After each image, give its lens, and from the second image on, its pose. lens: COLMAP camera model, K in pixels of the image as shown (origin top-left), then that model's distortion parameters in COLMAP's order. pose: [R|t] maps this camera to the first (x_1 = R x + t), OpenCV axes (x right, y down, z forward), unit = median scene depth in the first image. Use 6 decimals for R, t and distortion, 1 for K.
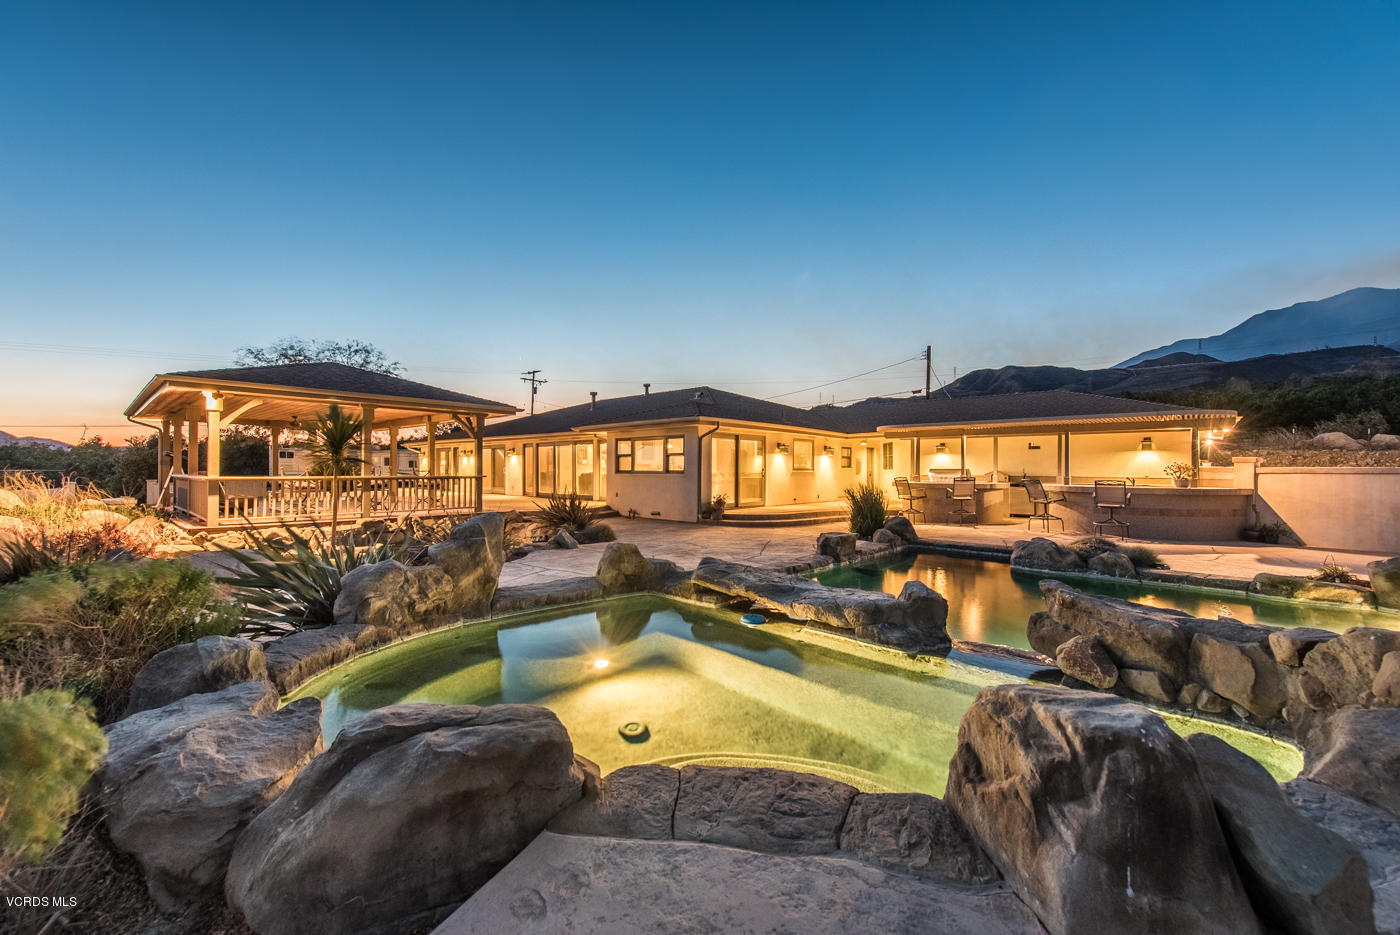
lens RADIAL K [[552.3, 0, 699.0], [0, 552.3, 463.3], [0, 0, 1]] dist [-0.000026, -0.000181]
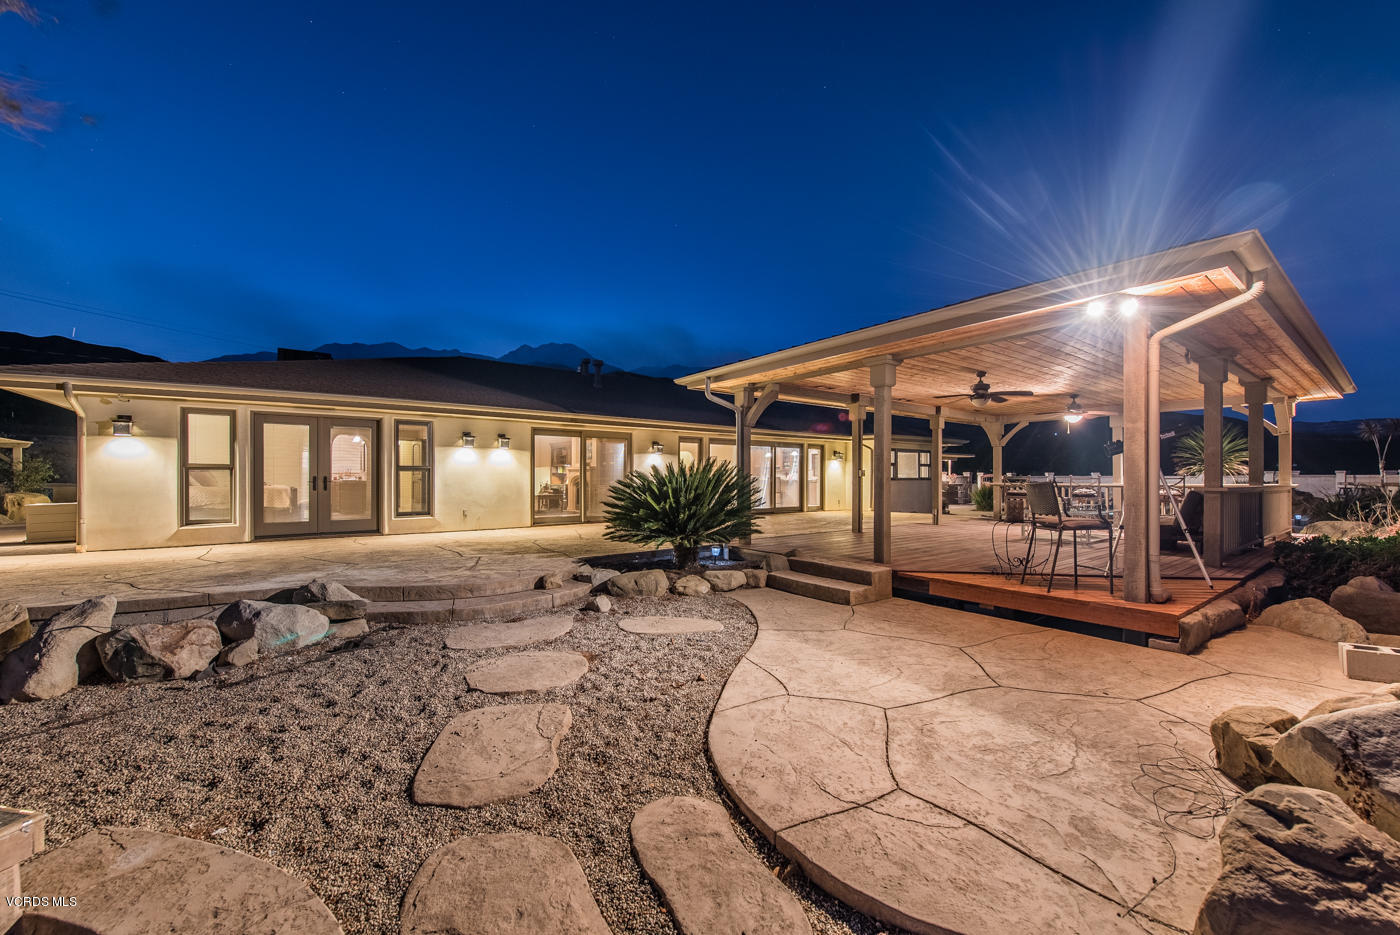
lens RADIAL K [[552.3, 0, 699.0], [0, 552.3, 463.3], [0, 0, 1]] dist [-0.000026, -0.000181]
pose [[0.161666, -0.006577, 0.986824, -1.410995], [-0.033162, 0.999377, 0.012093, -0.018449], [-0.986288, -0.034680, 0.161348, 1.317066]]
